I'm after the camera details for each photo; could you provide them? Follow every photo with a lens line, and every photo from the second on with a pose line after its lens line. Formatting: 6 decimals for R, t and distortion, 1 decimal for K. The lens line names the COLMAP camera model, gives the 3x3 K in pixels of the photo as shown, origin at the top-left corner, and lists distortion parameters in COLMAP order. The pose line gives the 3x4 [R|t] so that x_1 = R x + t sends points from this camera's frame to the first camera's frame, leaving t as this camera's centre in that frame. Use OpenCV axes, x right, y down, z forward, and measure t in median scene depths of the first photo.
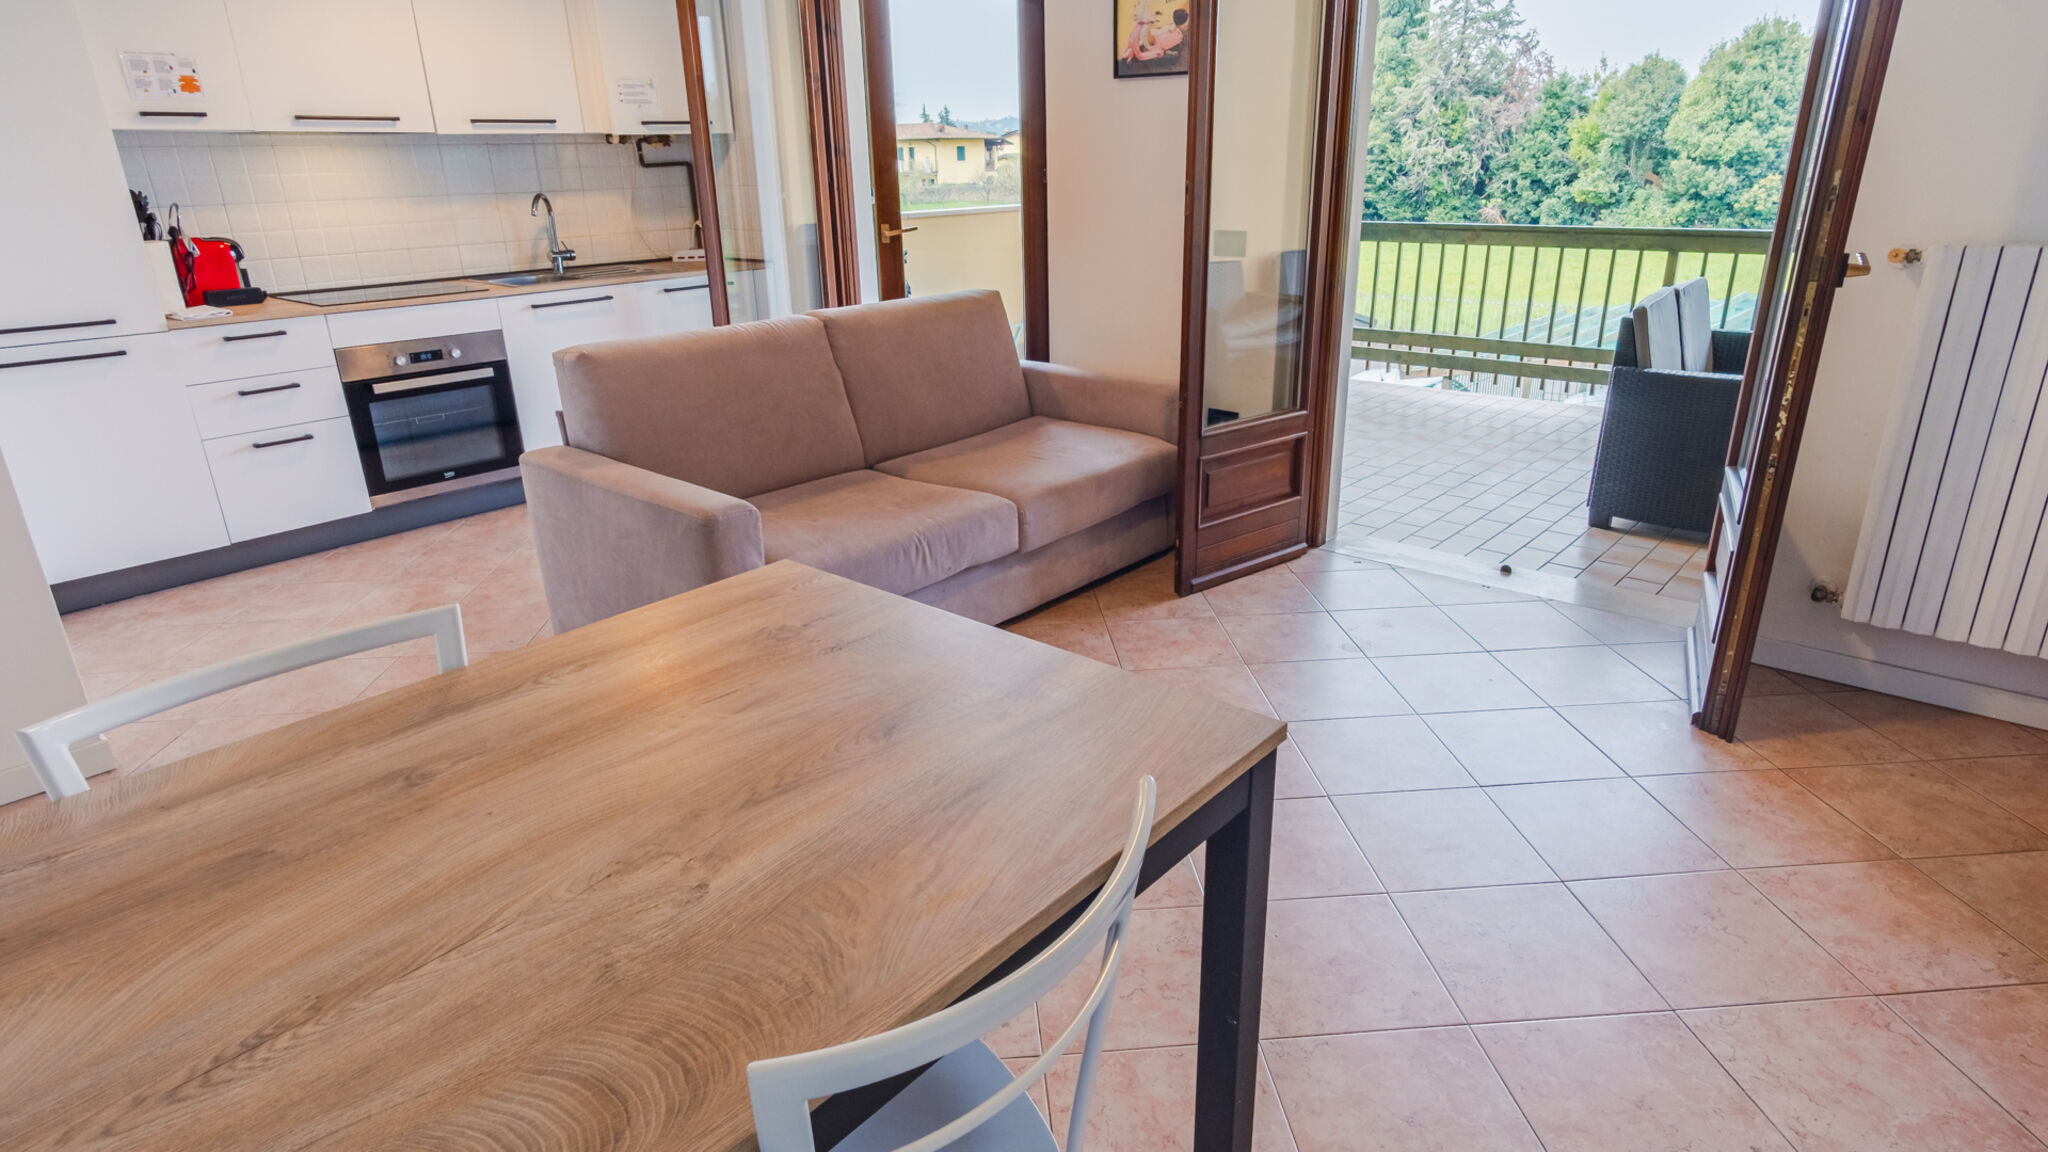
lens RADIAL K [[1111.7, 0, 1024.0], [0, 1111.7, 576.0], [0, 0, 1]] dist [-0.001532, 0.000729]
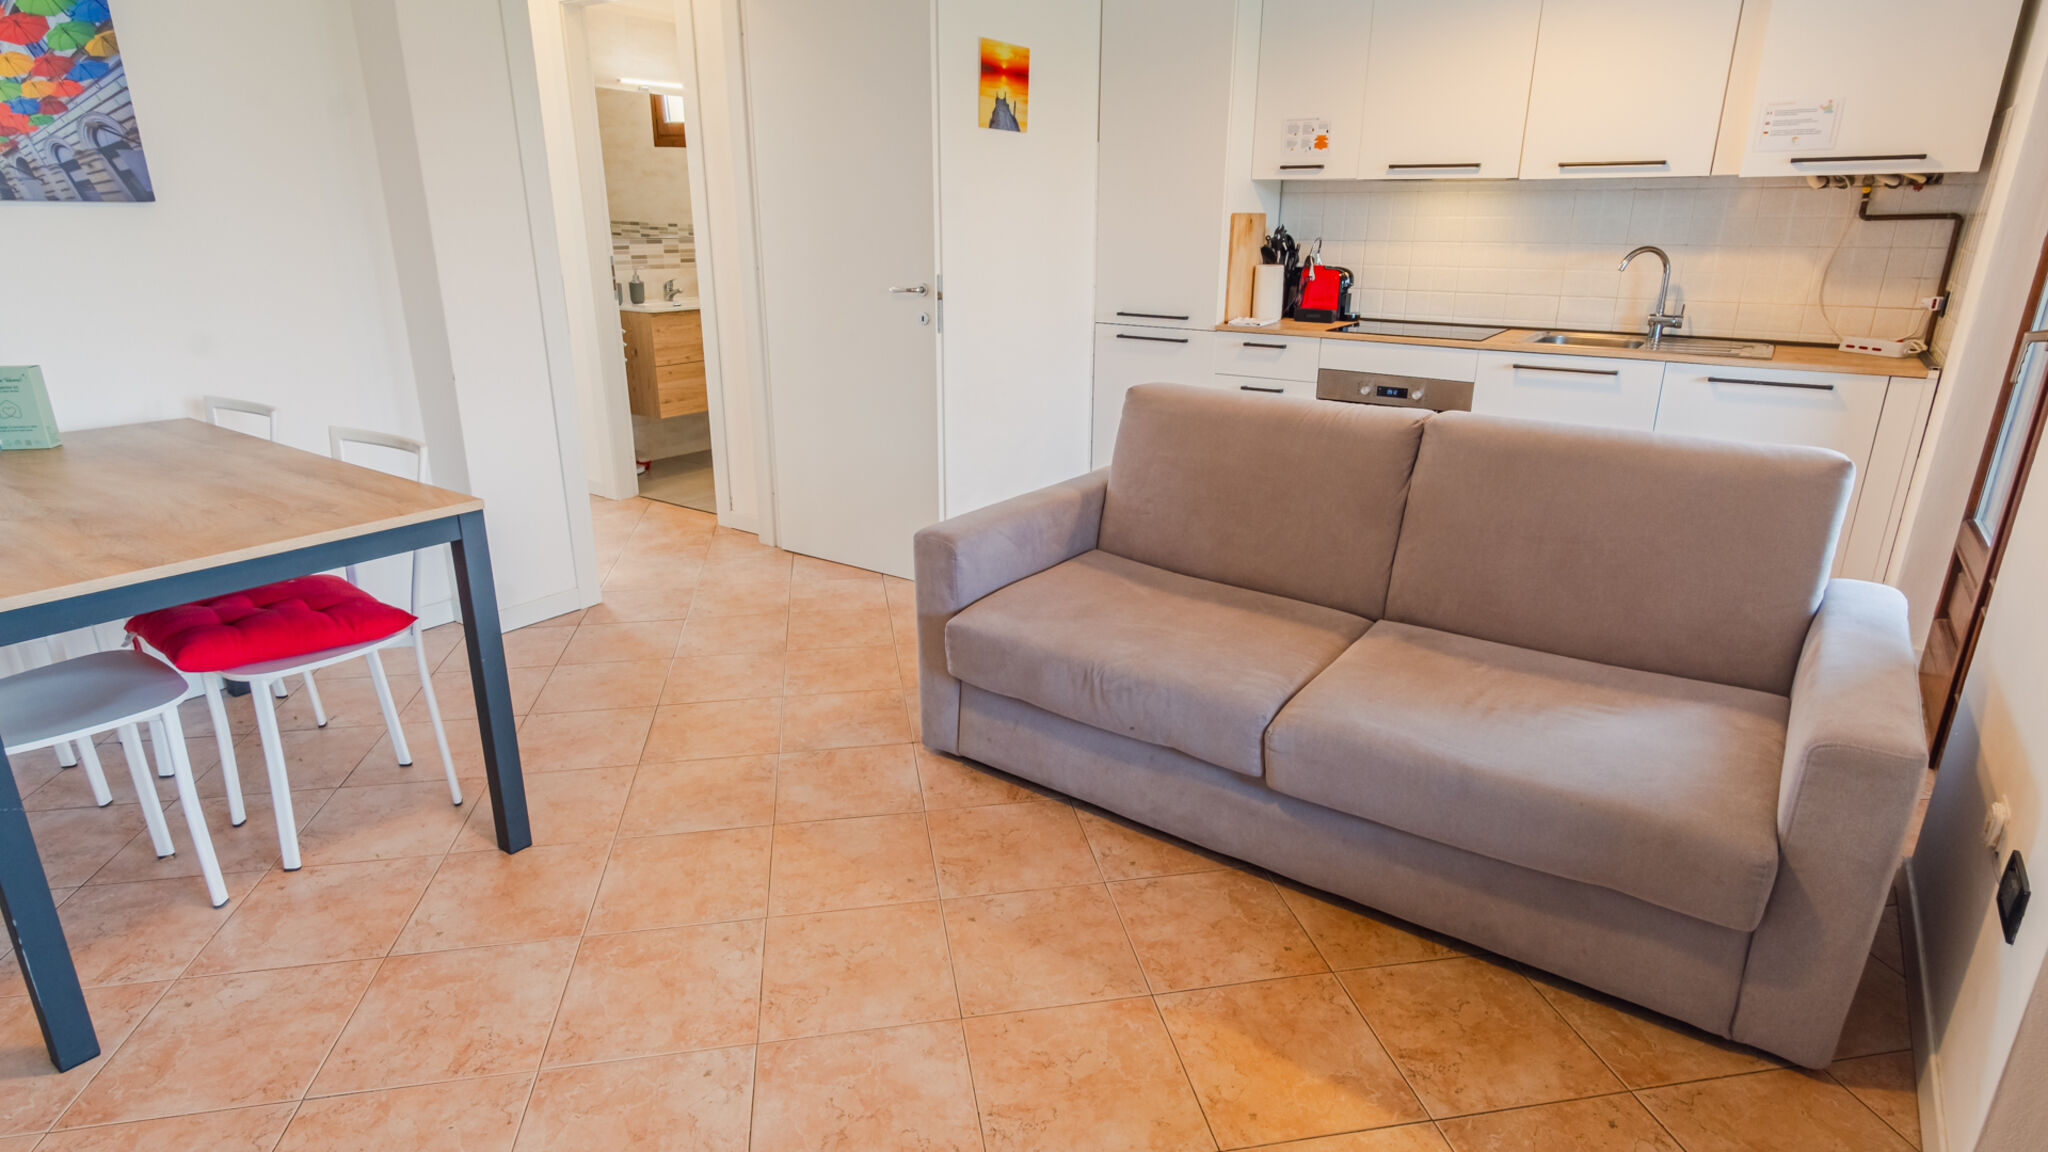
lens RADIAL K [[1082.5, 0, 1028.5], [0, 1082.5, 569.7], [0, 0, 1]] dist [0.006182, 0.002604]
pose [[0.108128, 0.330212, -0.937693, 0.486563], [-0.356548, 0.893354, 0.273483, -0.233642], [0.927999, 0.304761, 0.214333, 0.588106]]
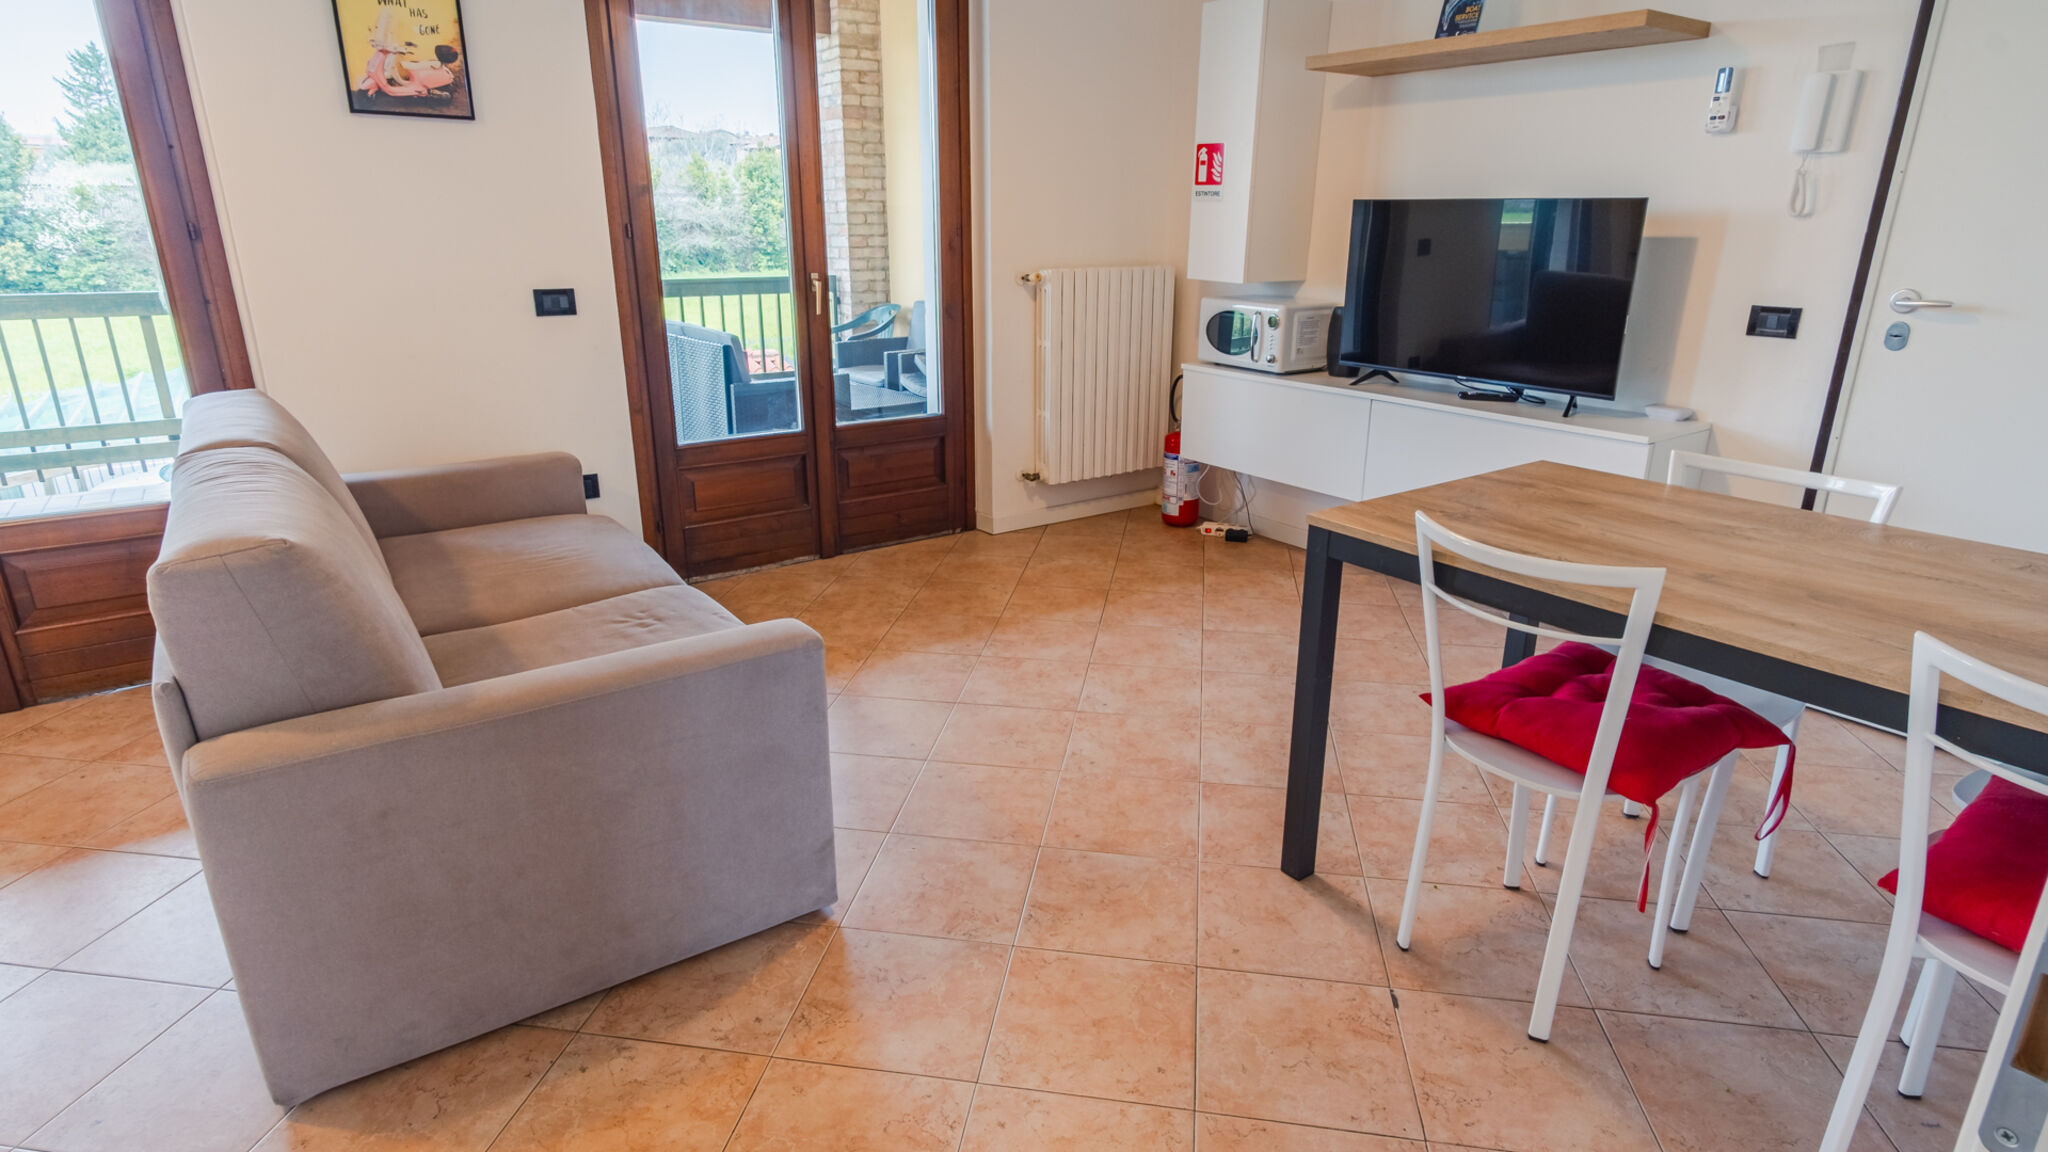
lens RADIAL K [[1082.5, 0, 1028.5], [0, 1082.5, 569.7], [0, 0, 1]] dist [0.006182, 0.002604]
pose [[0.229490, -0.284584, 0.930777, -0.648025], [0.330697, 0.922208, 0.200428, -0.138824], [-0.915409, 0.261809, 0.305748, 0.401383]]
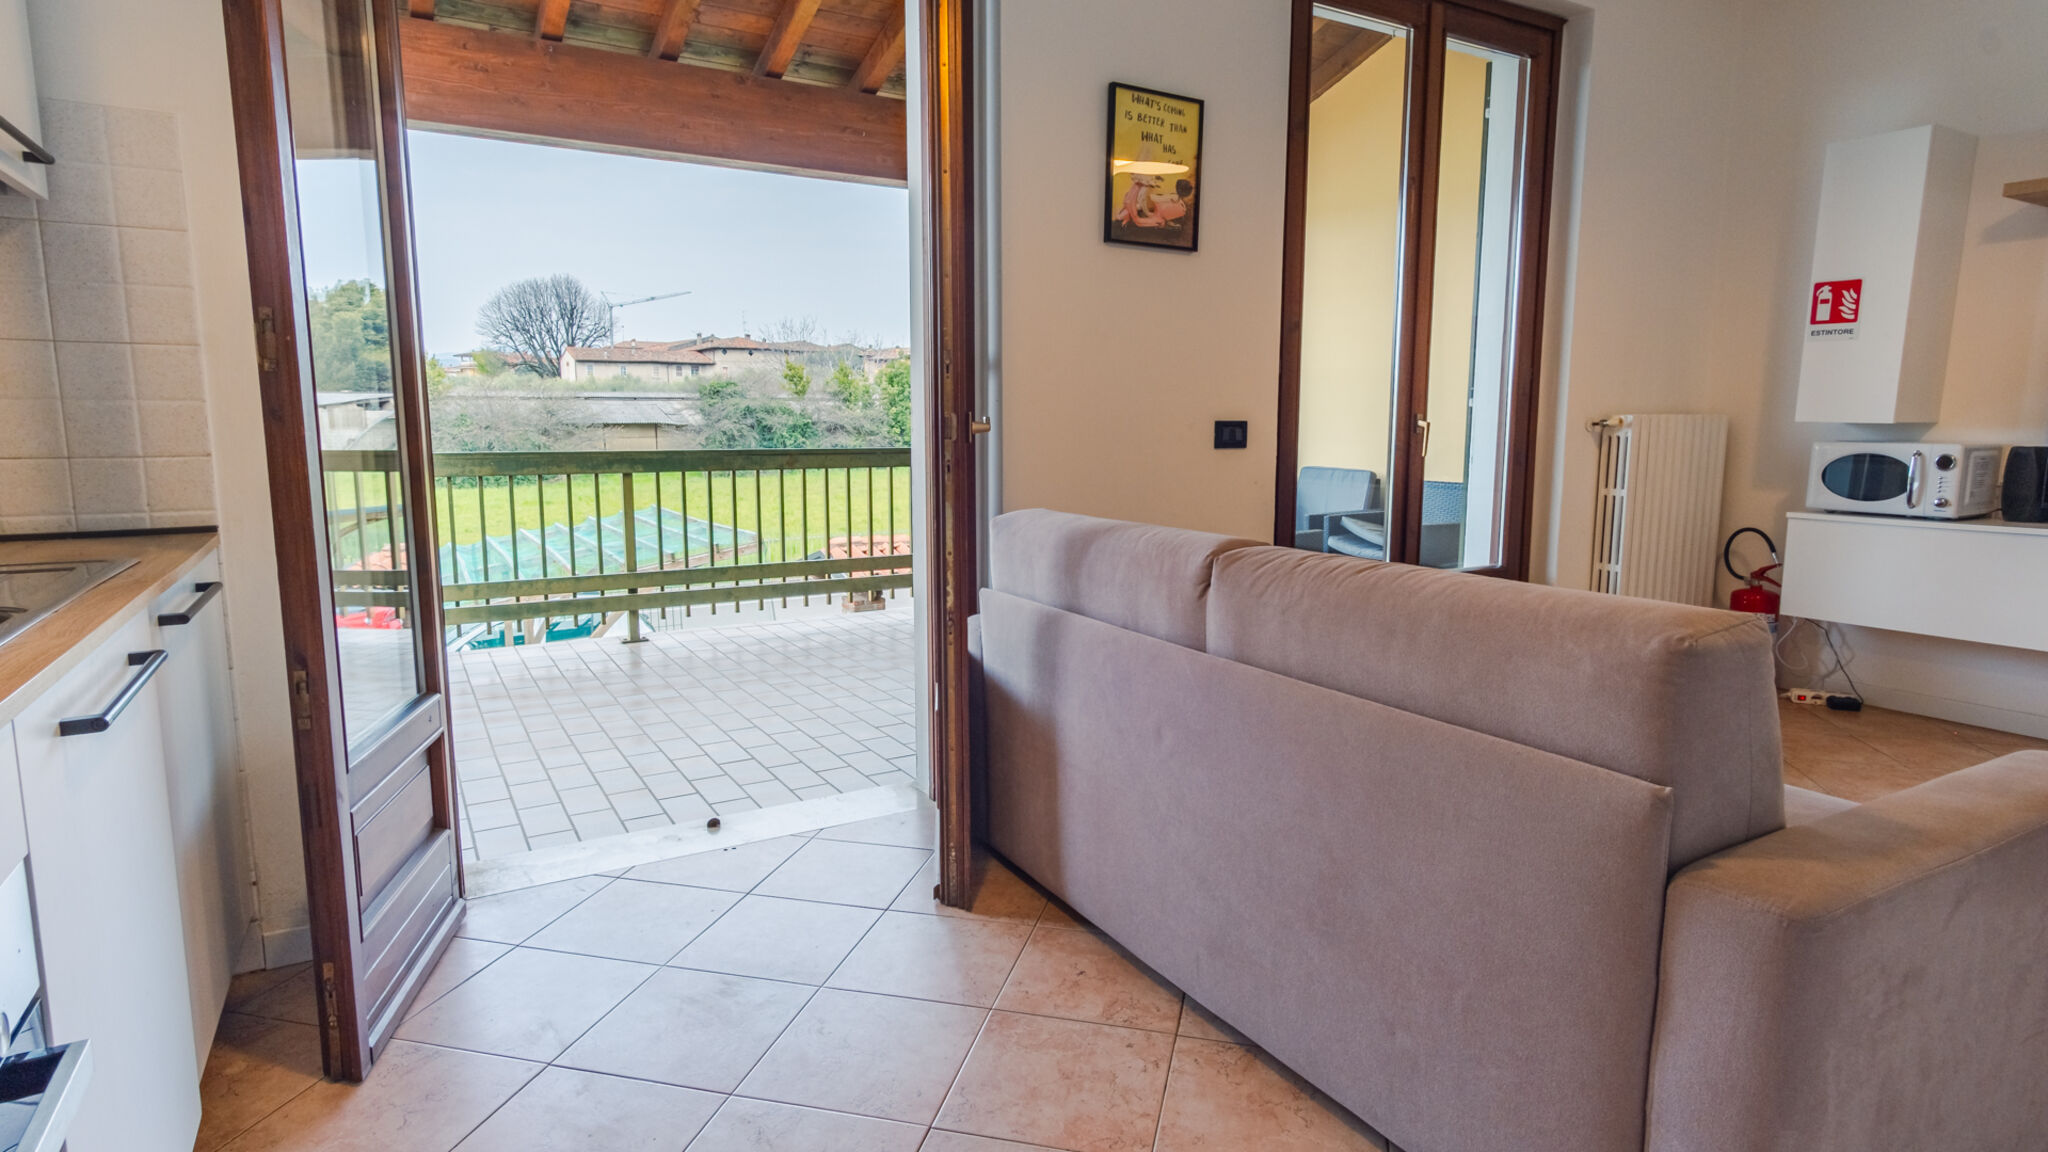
lens RADIAL K [[1071.7, 0, 1031.5], [0, 1071.7, 566.3], [0, 0, 1]] dist [0.007083, 0.001971]
pose [[0.311377, -0.111360, 0.943739, -0.702572], [0.325437, 0.945554, 0.004199, -0.252221], [-0.892824, 0.305820, 0.330664, 0.881317]]
